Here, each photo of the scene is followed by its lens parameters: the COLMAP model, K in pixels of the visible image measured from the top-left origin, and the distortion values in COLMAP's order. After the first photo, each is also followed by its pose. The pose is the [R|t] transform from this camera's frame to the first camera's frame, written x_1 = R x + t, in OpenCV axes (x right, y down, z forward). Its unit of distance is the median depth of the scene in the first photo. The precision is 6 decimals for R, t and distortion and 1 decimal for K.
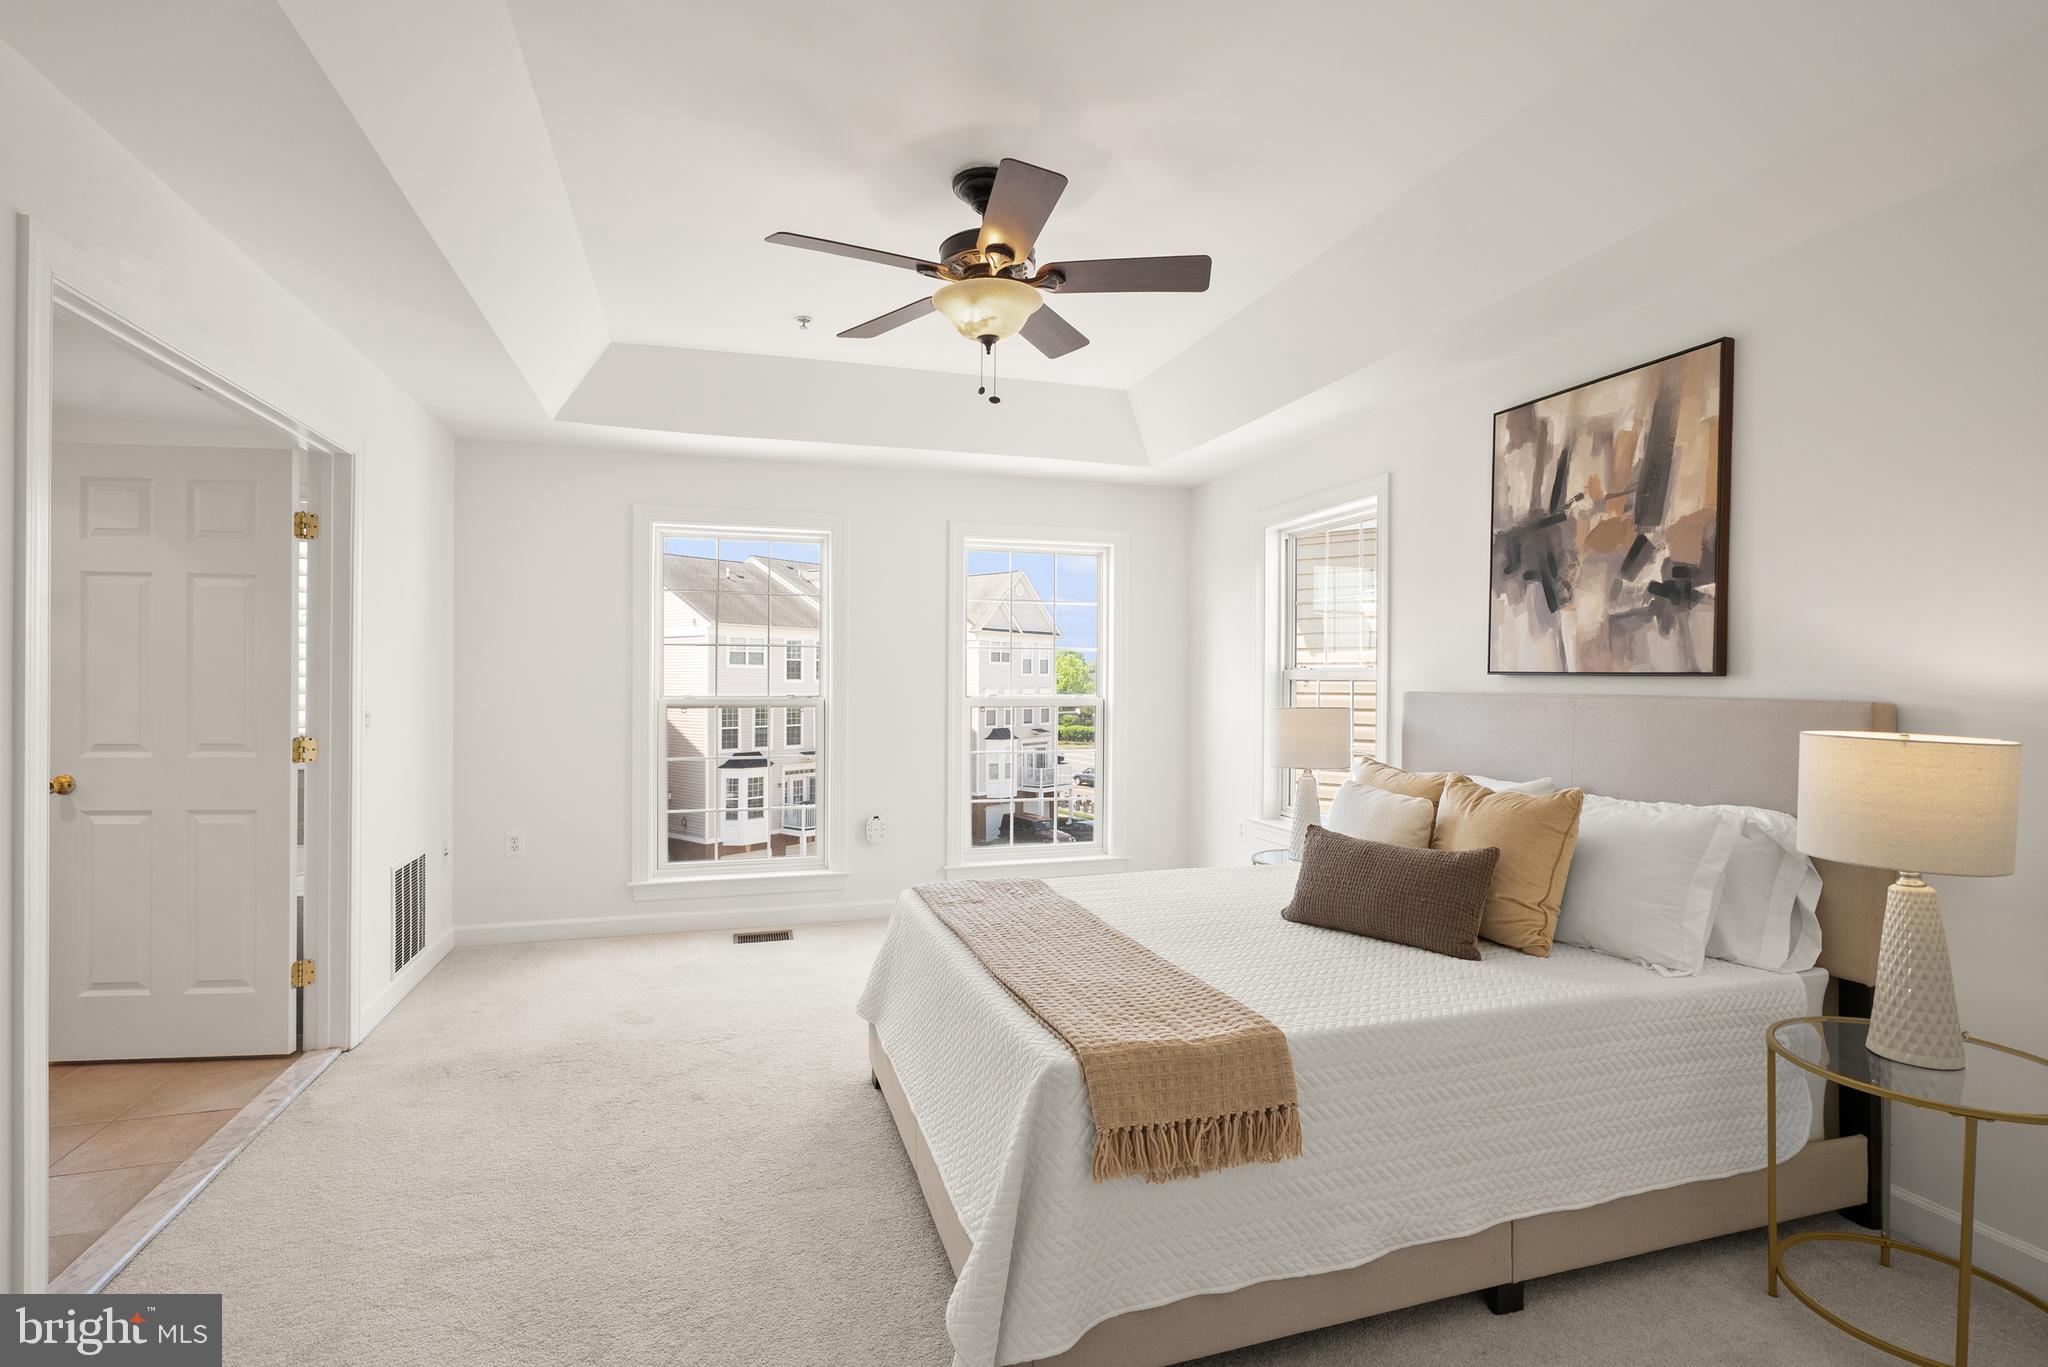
lens RADIAL K [[959.4, 0, 1008.3], [0, 959.4, 686.7], [0, 0, 1]] dist [-0.002072, 0.002845]
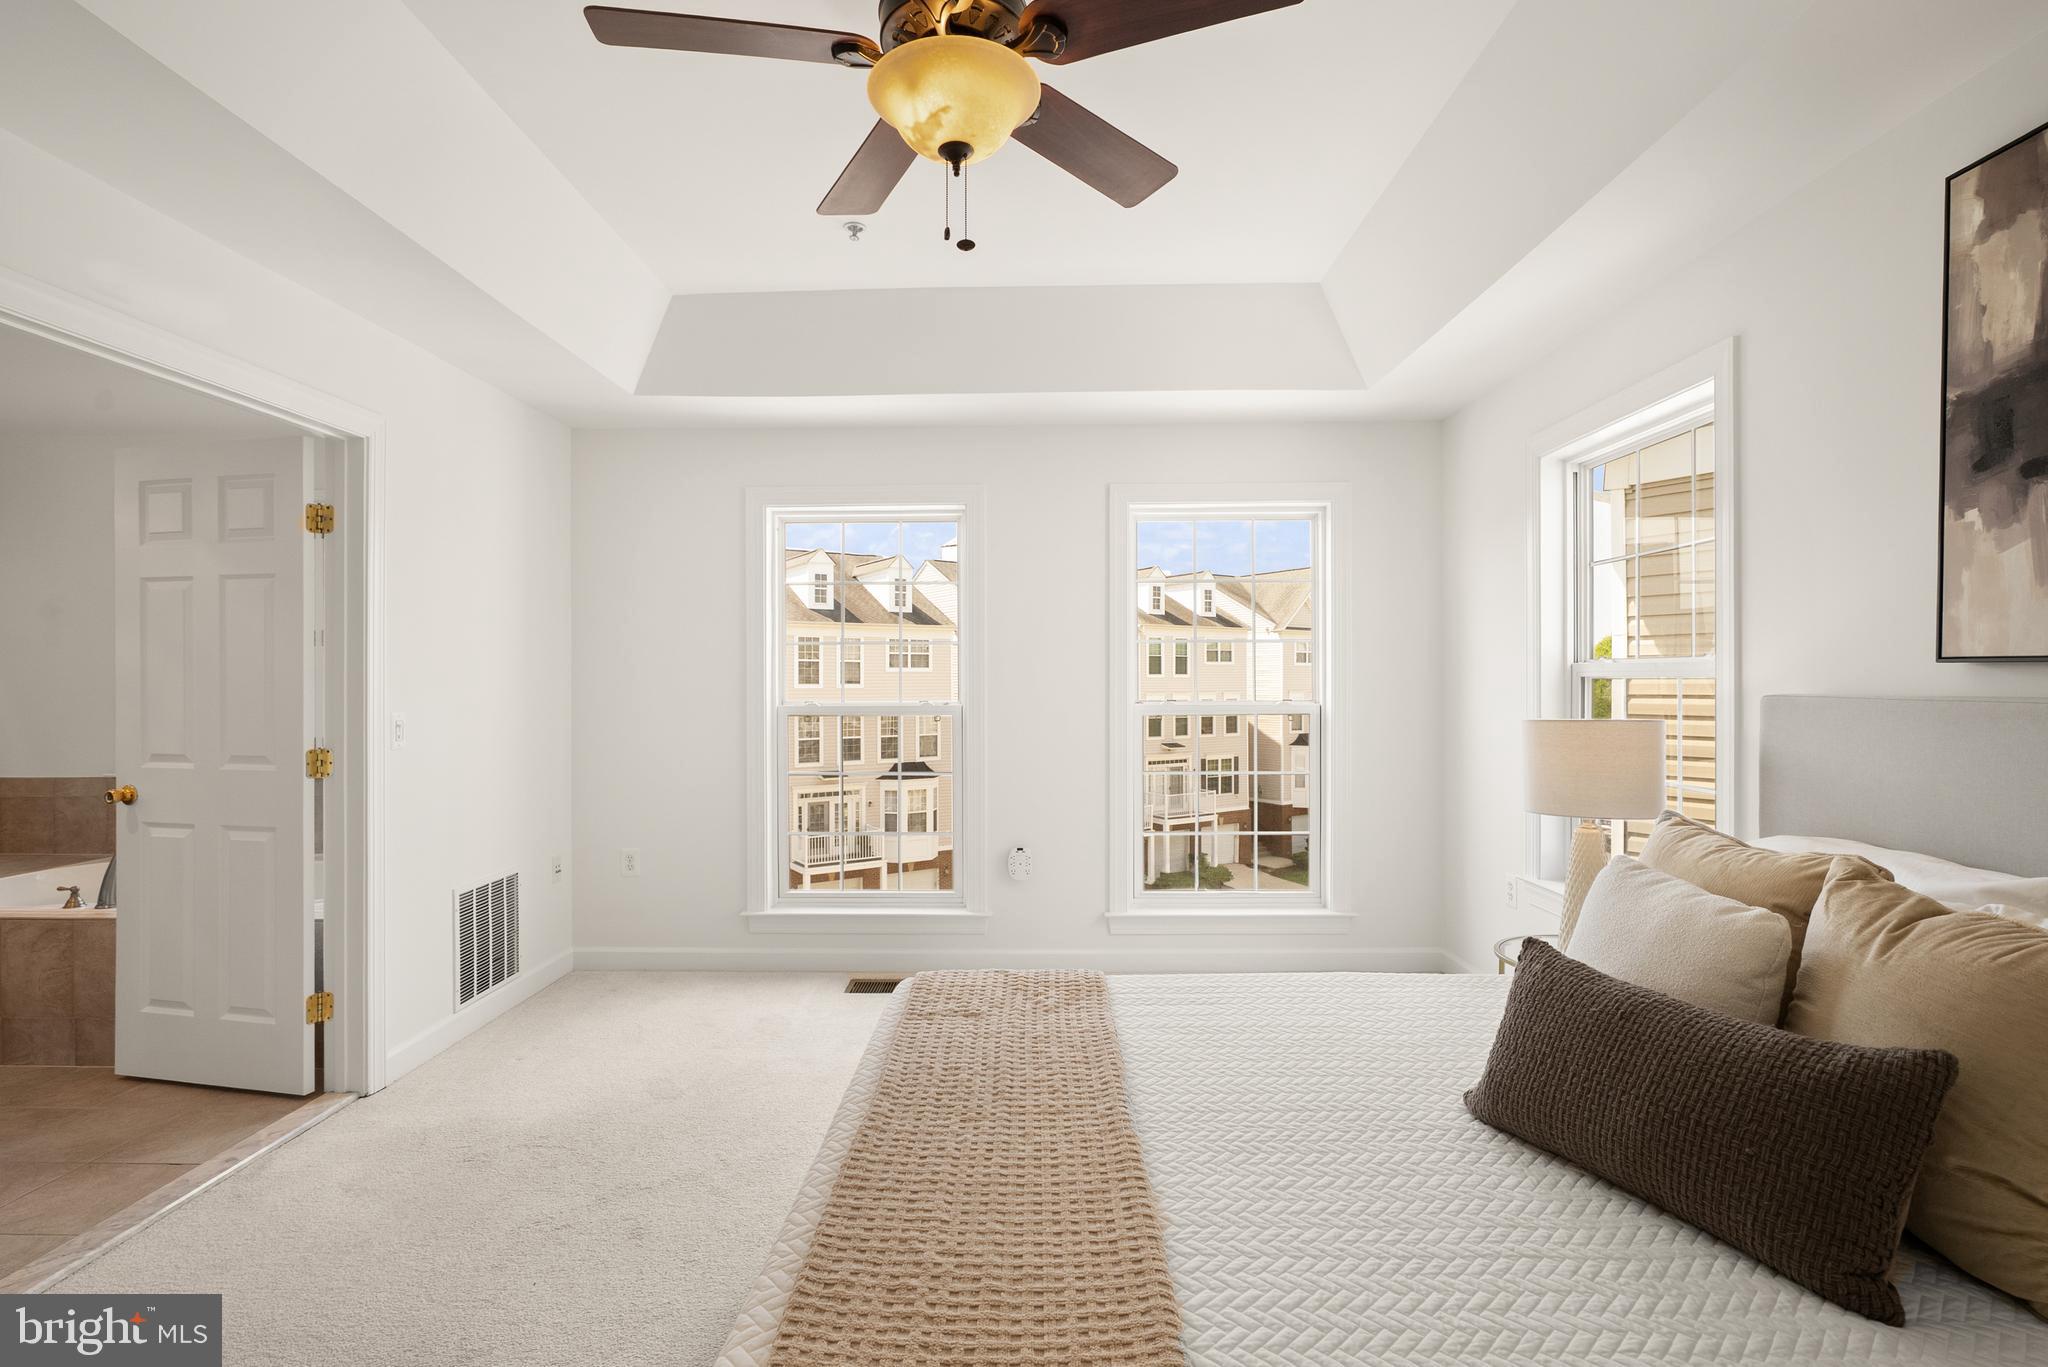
lens RADIAL K [[959.4, 0, 1012.3], [0, 959.4, 684.6], [0, 0, 1]] dist [-0.002072, 0.002845]
pose [[0.950115, -0.007081, -0.311819, 0.189053], [0.005130, 0.999962, -0.007076, 0.000834], [0.311857, 0.005124, 0.950115, 0.353002]]
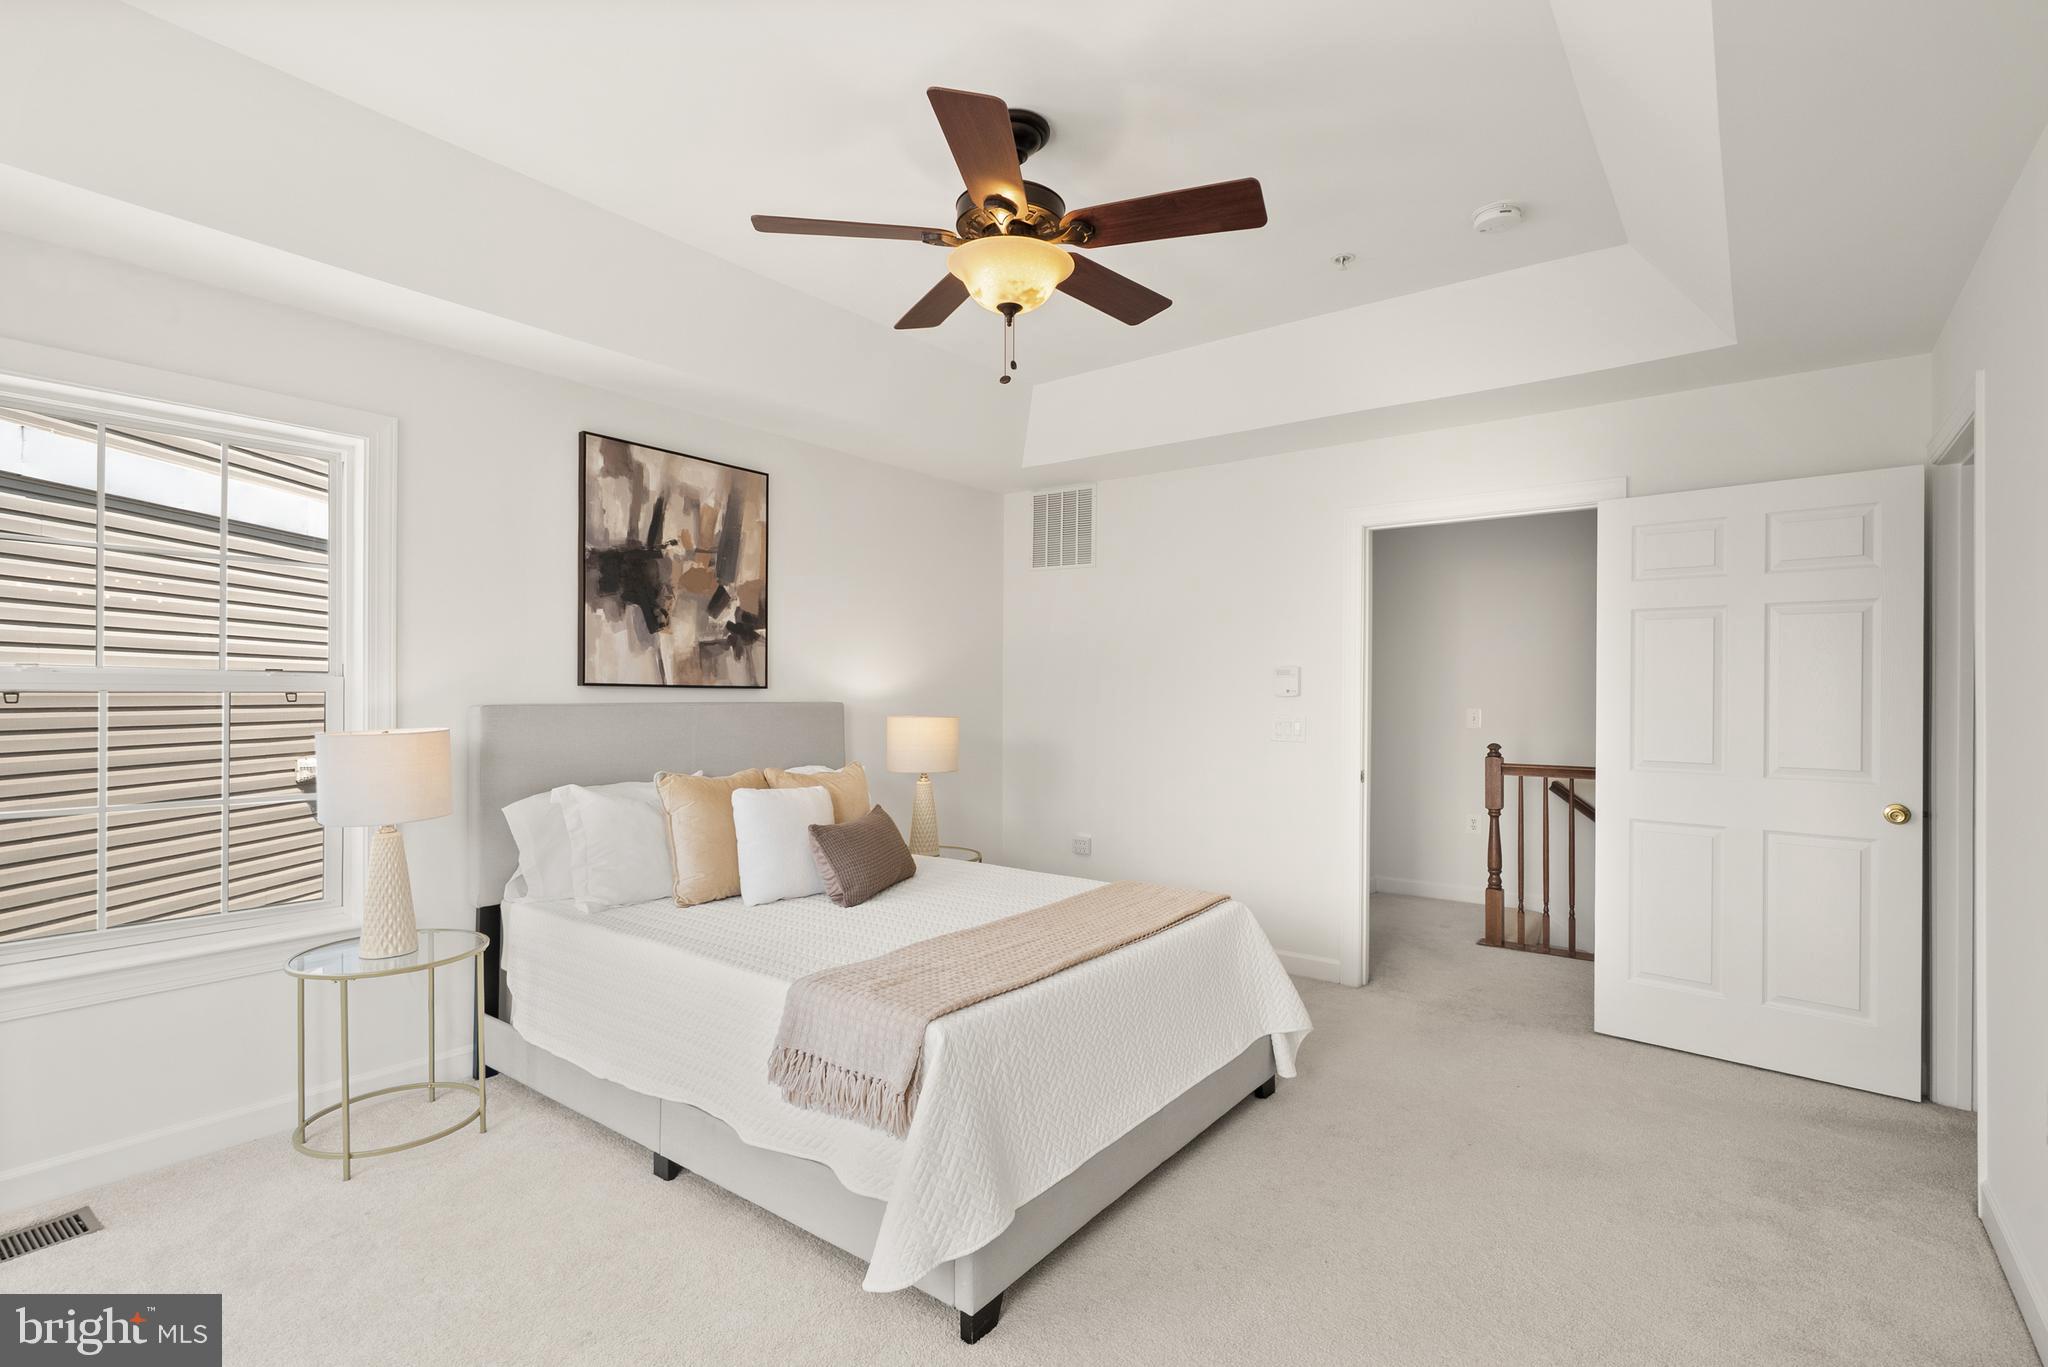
lens RADIAL K [[959.4, 0, 1024.0], [0, 959.4, 691.6], [0, 0, 1]] dist [-0.002072, 0.002845]
pose [[-0.578976, -0.003939, 0.815335, -0.652381], [-0.000417, 0.999990, 0.004535, -0.012021], [-0.815345, 0.002285, -0.578971, 1.311416]]
